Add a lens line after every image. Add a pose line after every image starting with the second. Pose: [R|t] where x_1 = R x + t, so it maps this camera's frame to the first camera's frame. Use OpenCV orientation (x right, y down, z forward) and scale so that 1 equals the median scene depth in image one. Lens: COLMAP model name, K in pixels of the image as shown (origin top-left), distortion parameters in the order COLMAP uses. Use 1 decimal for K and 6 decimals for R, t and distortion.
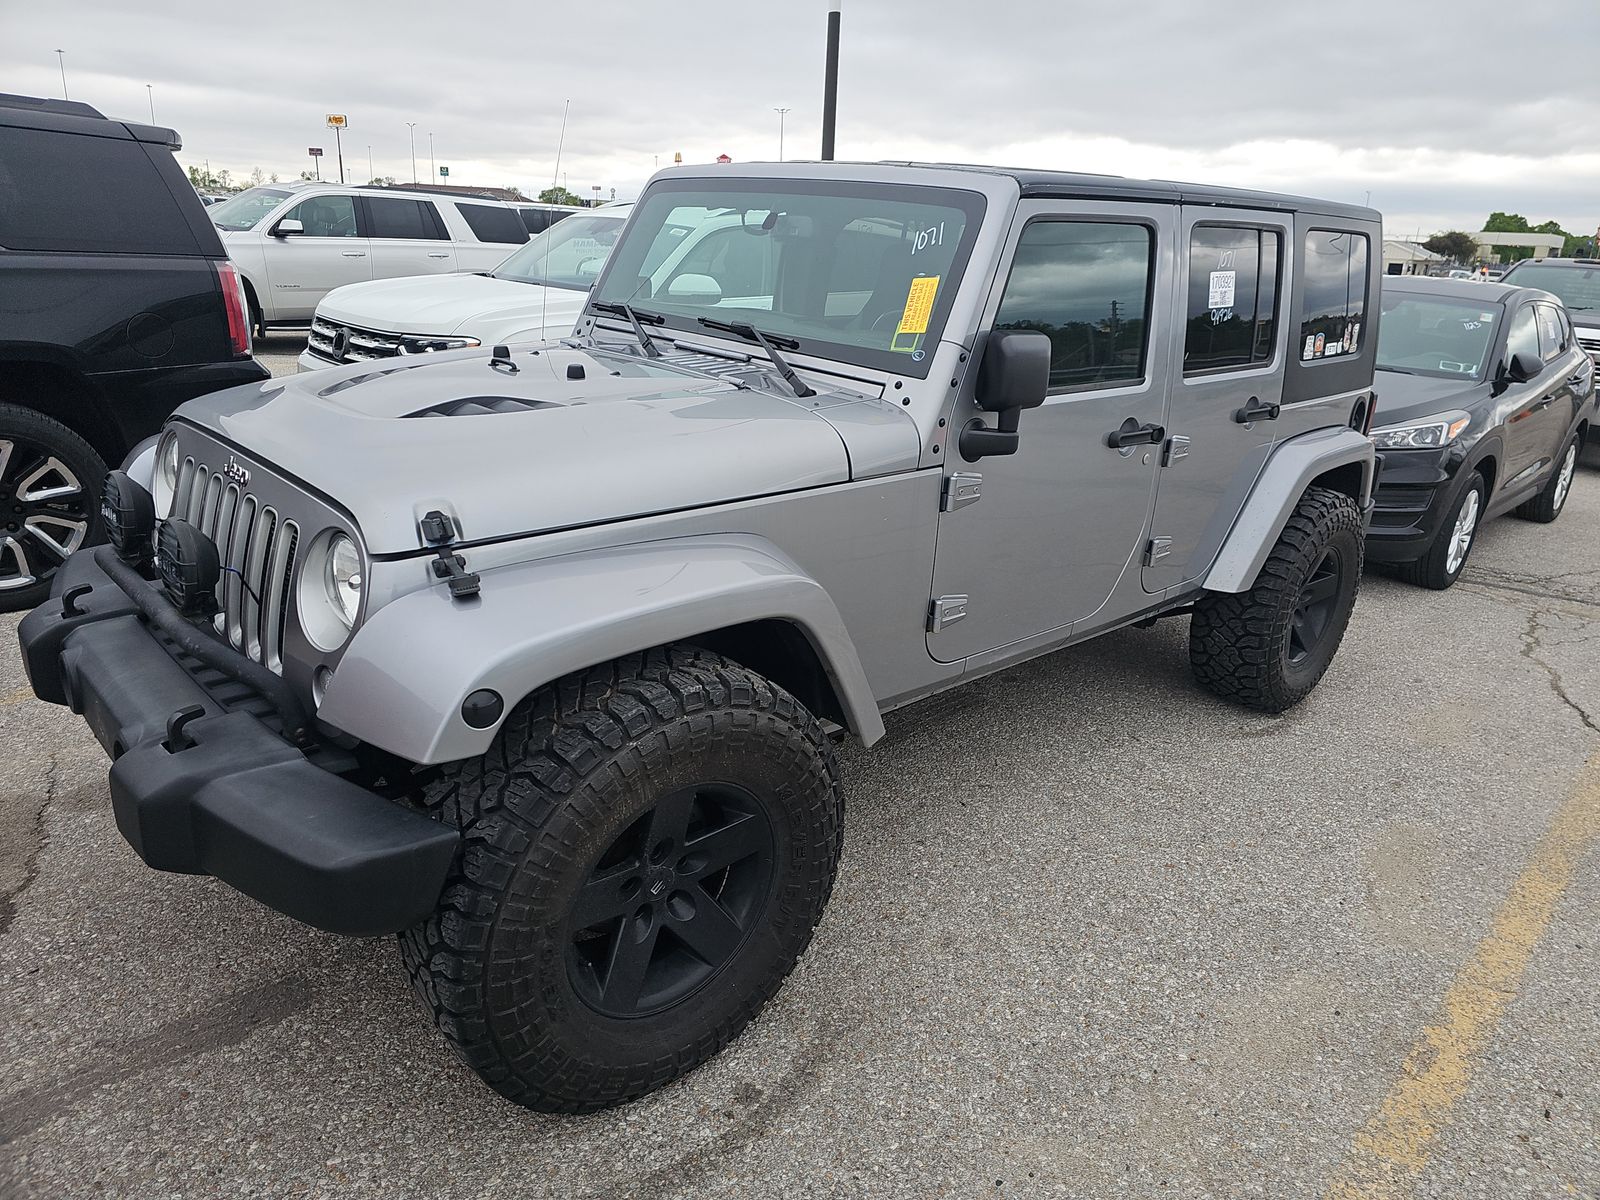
lens RADIAL K [[1074.2, 0, 800.9], [0, 1074.2, 592.8], [0, 0, 1]] dist [0.050899, -0.051615]
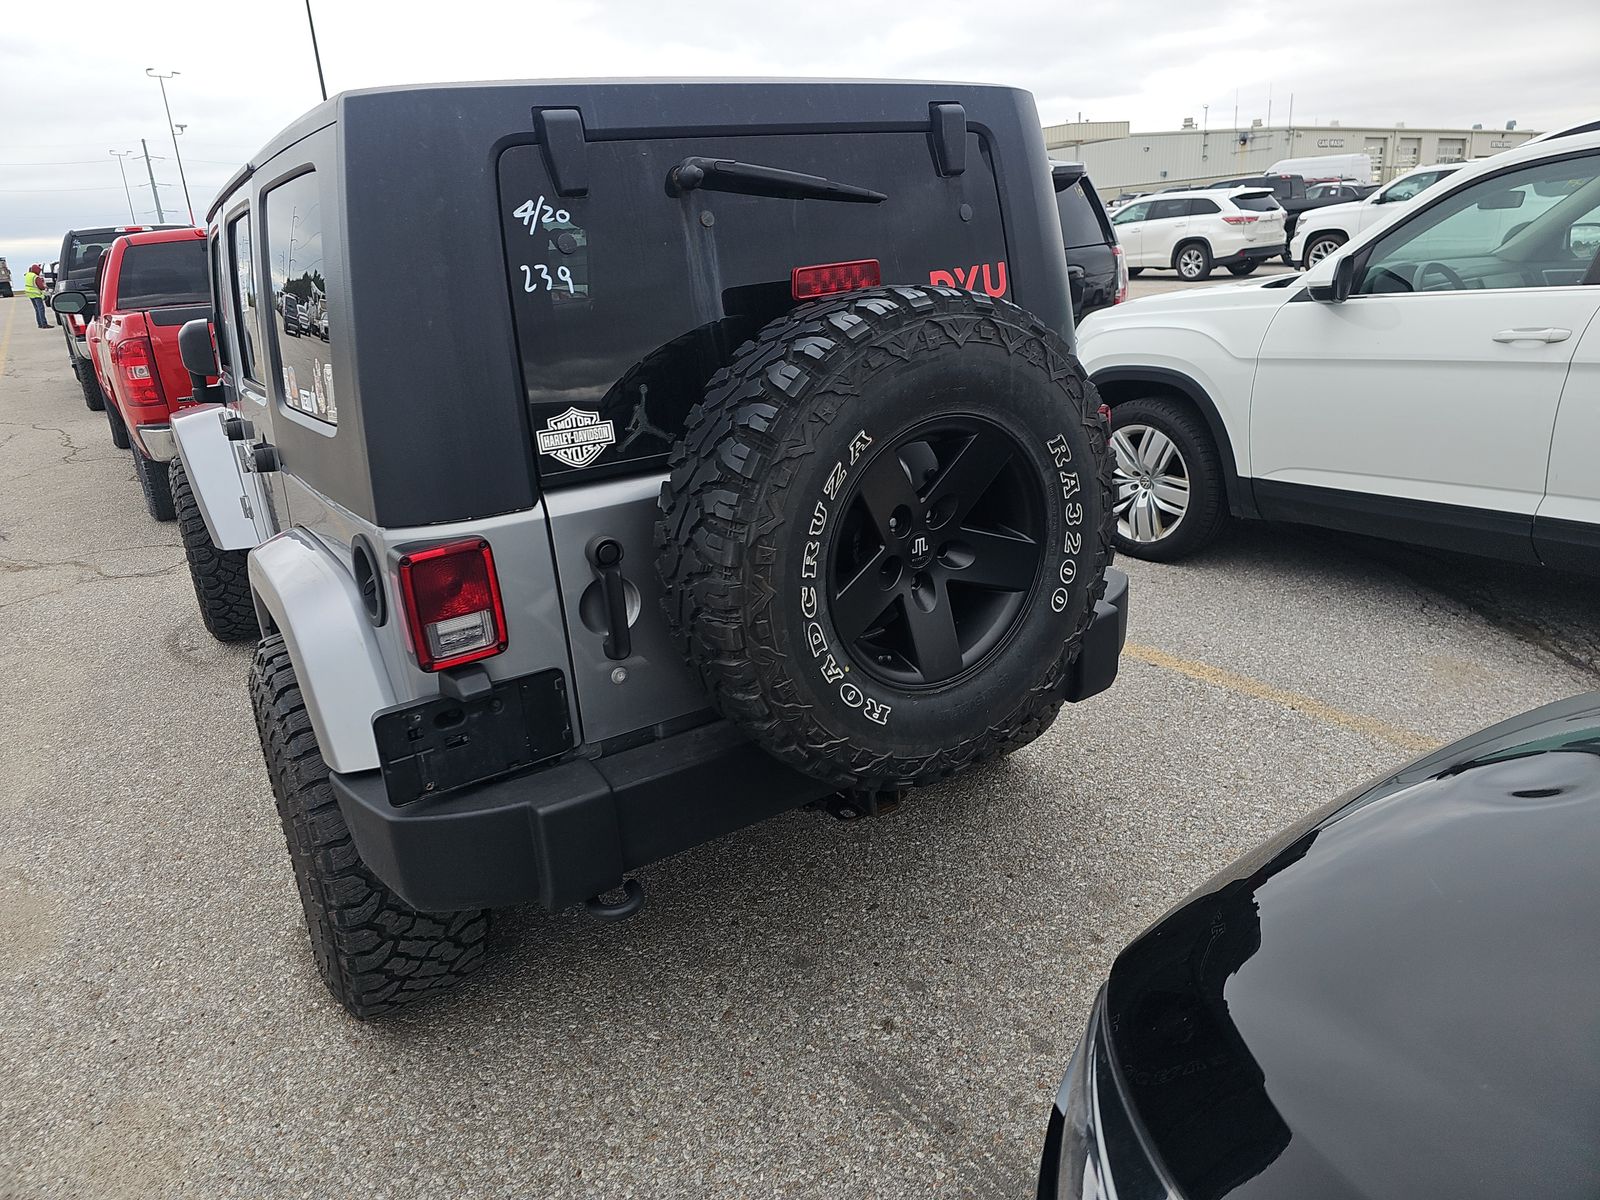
lens RADIAL K [[1072.5, 0, 795.0], [0, 1072.5, 567.9], [0, 0, 1]] dist [0.076286, -0.079531]
pose [[-0.217012, 0.249608, -0.943717, 1.064977], [-0.248868, 0.920663, 0.300739, -0.409578], [0.943912, 0.300125, -0.137675, 1.465486]]
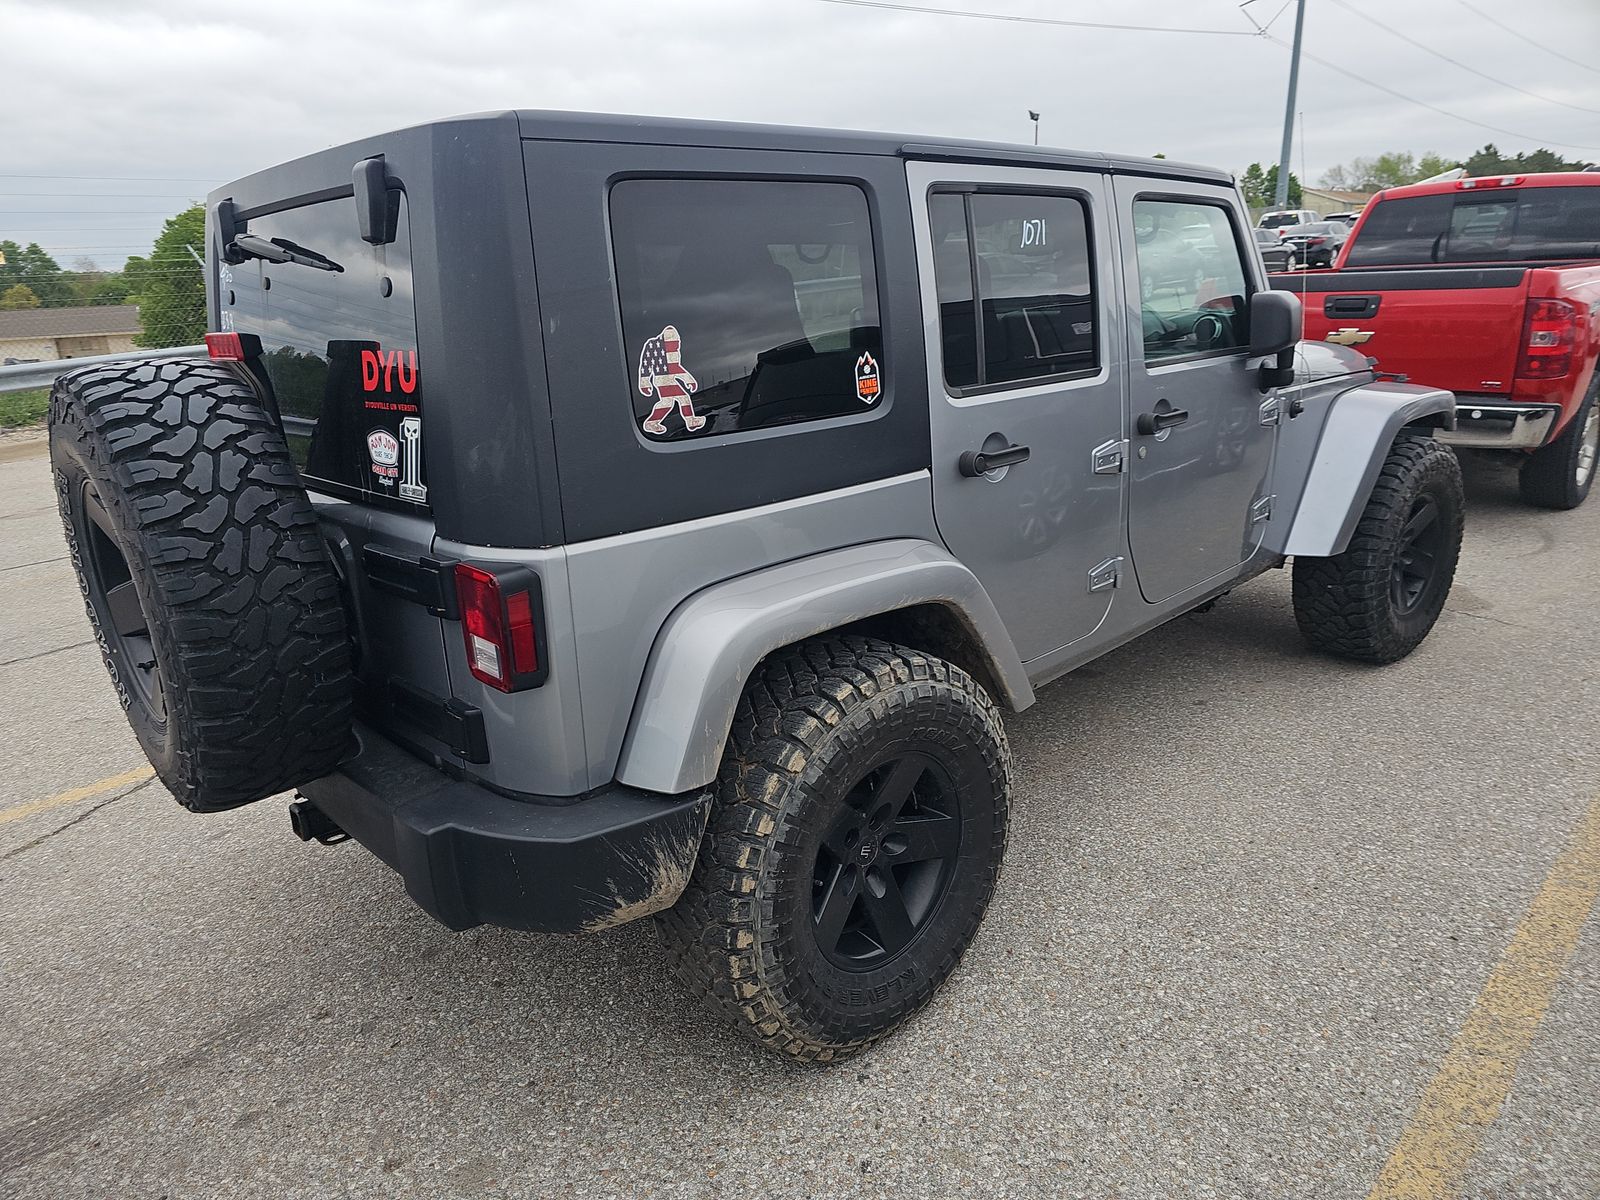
lens RADIAL K [[1074.2, 0, 800.9], [0, 1074.2, 592.8], [0, 0, 1]] dist [0.050899, -0.051615]
pose [[-0.998917, -0.015546, 0.043859, 0.182566], [0.012574, 0.817296, 0.576081, -0.615981], [-0.044801, 0.576008, -0.816215, 1.915657]]
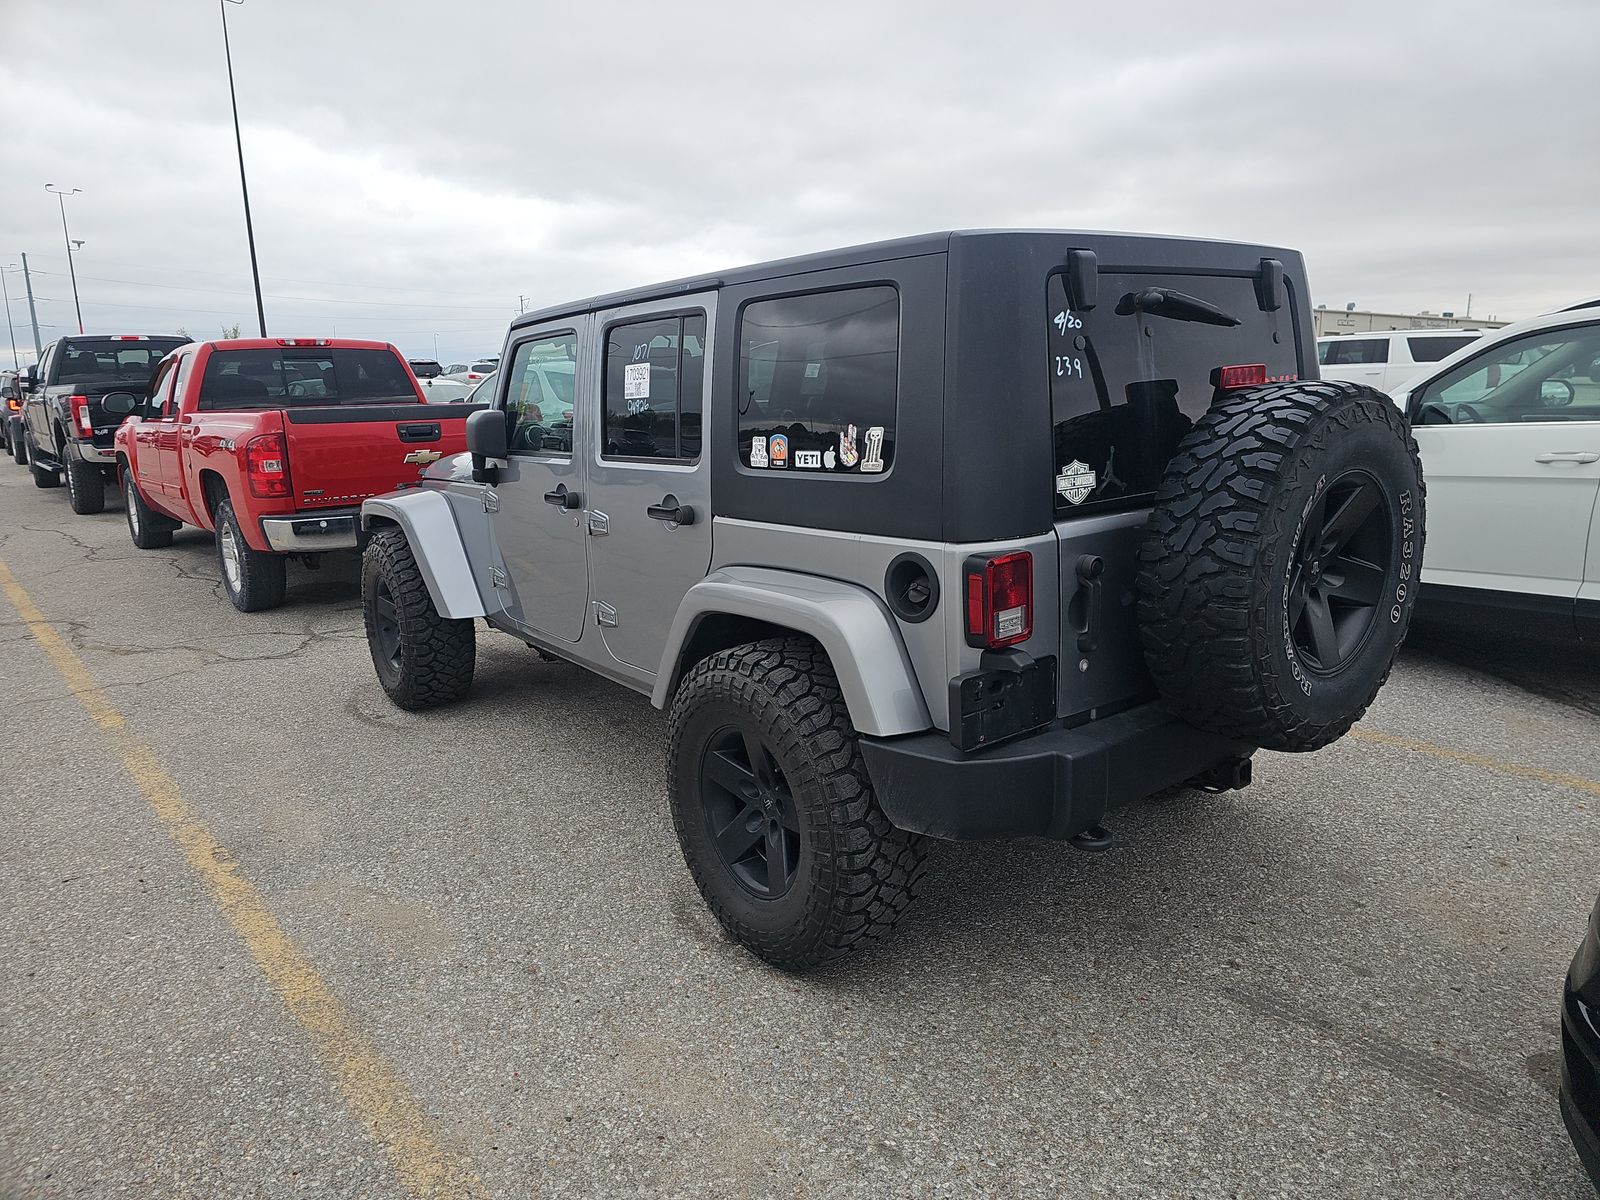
lens RADIAL K [[1072.4, 0, 810.8], [0, 1072.4, 583.0], [0, 0, 1]] dist [0.071034, -0.080221]
pose [[-0.106468, 0.140813, -0.984295, 1.297646], [-0.287701, 0.943214, 0.166056, -0.292336], [0.951784, 0.300862, -0.059910, 1.178862]]
